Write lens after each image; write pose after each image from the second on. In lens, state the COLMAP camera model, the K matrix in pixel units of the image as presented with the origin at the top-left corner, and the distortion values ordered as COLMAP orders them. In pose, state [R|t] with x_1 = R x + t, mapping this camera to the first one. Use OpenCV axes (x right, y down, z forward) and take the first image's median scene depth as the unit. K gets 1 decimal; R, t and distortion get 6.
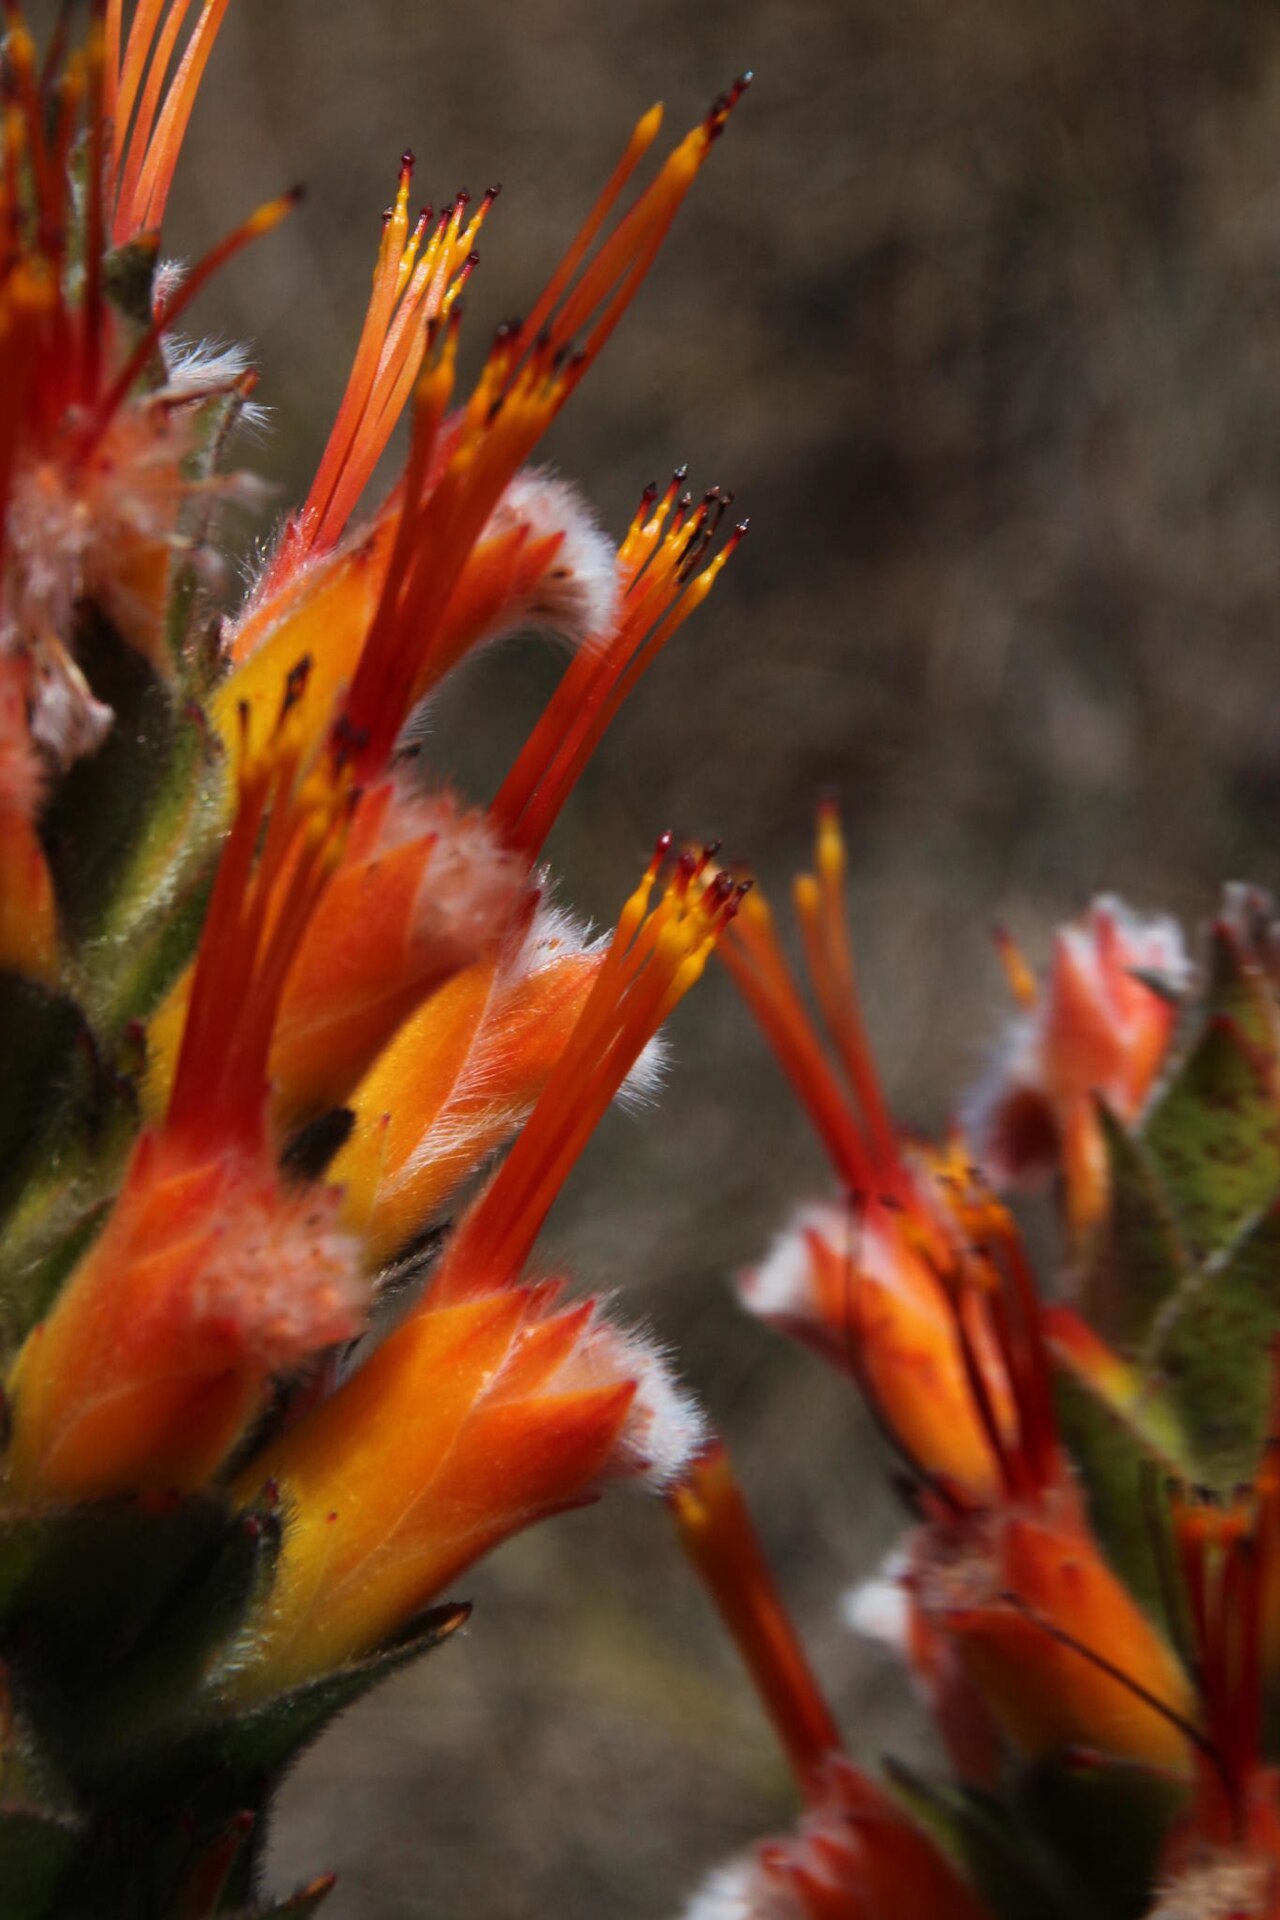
lens RADIAL K [[9828.7, 0, 640.0], [0, 9828.7, 960.0], [0, 0, 1]] dist [0.048093, 1.396351]
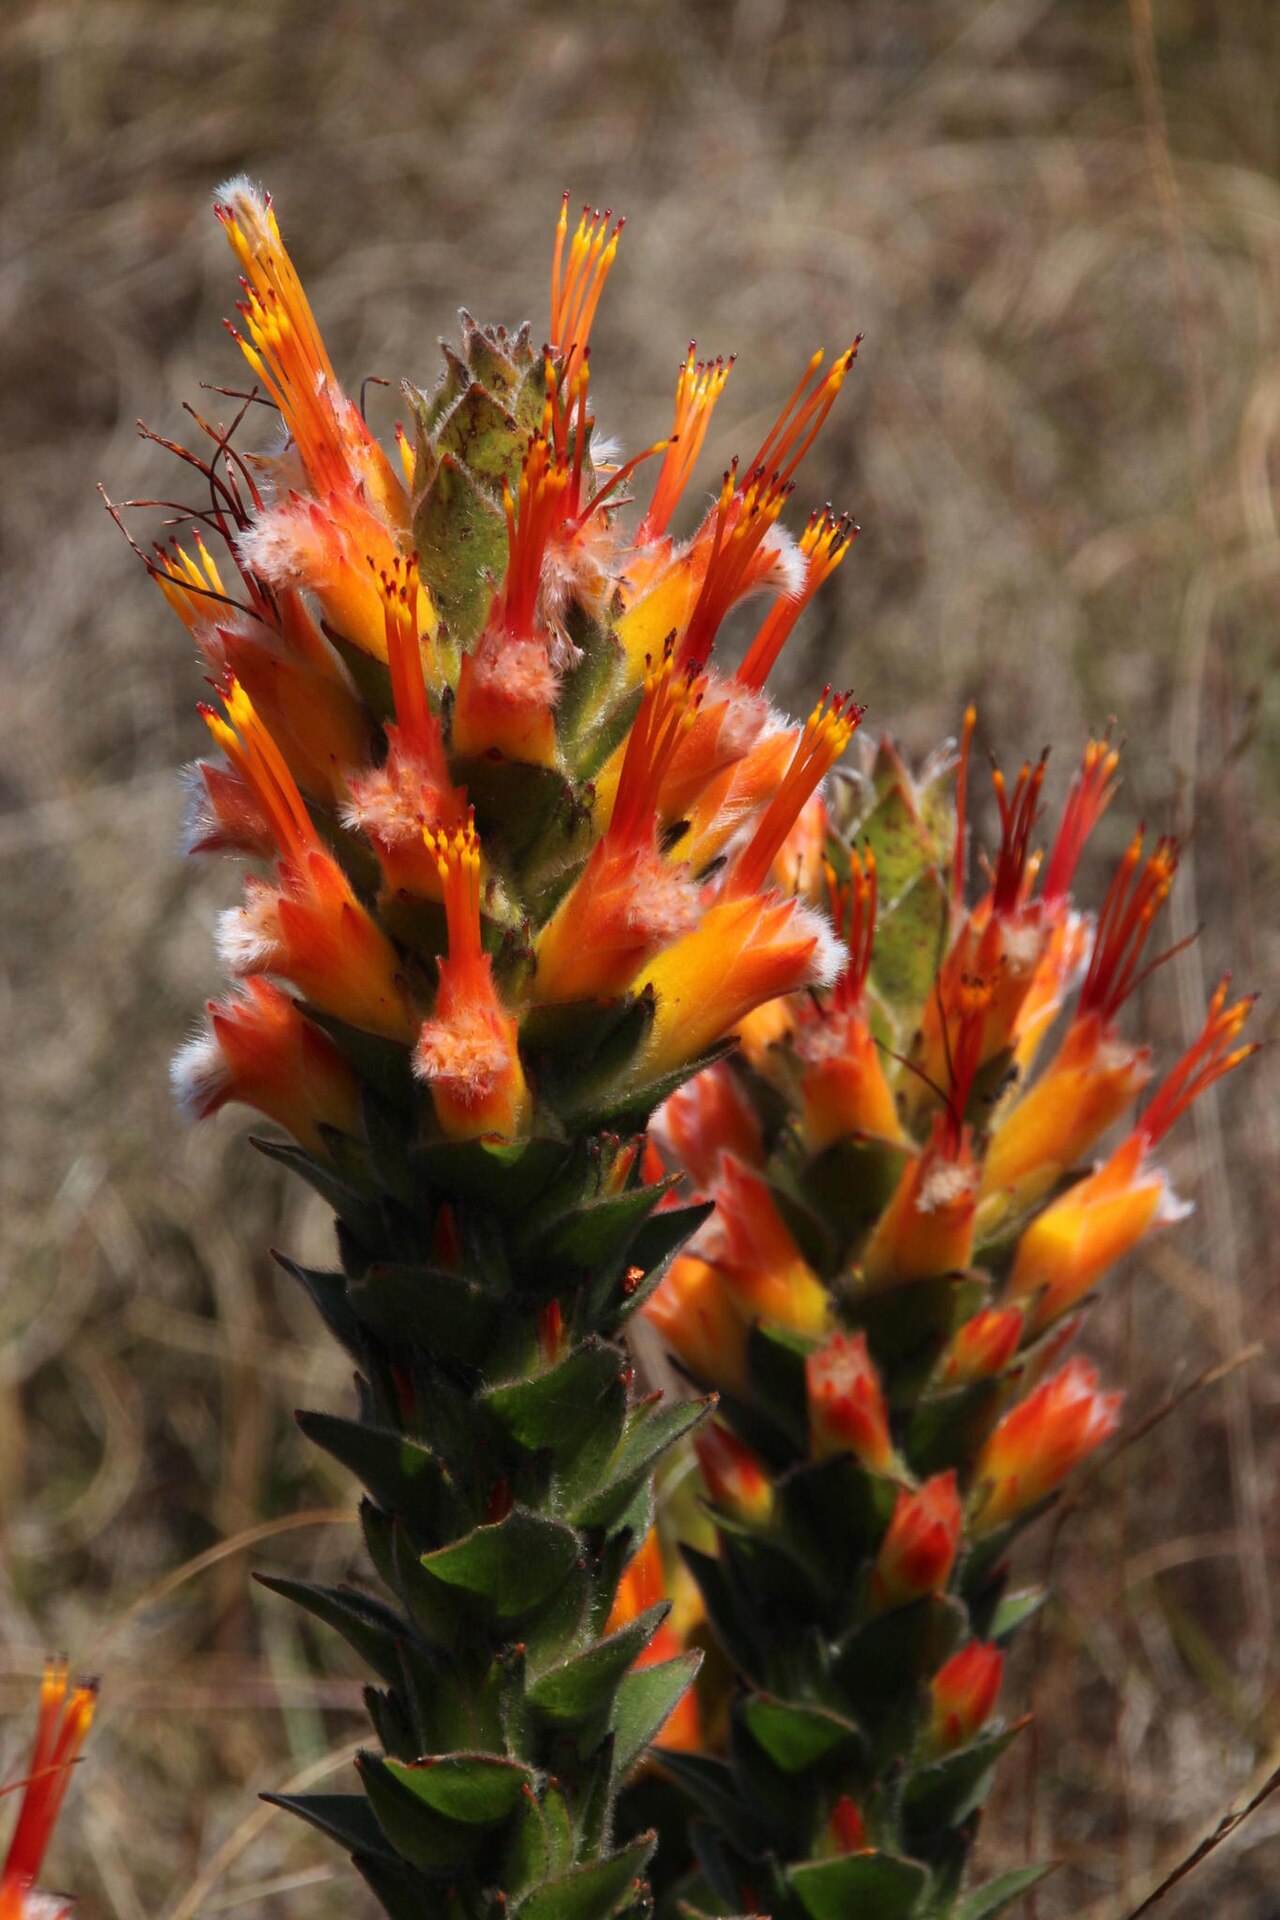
lens RADIAL K [[9828.7, 0, 640.0], [0, 9828.7, 960.0], [0, 0, 1]] dist [0.048093, 1.396351]
pose [[0.999811, -0.014812, 0.012562, -0.067145], [0.013500, 0.995018, 0.098782, -0.167974], [-0.013963, -0.098594, 0.995030, -1.167591]]
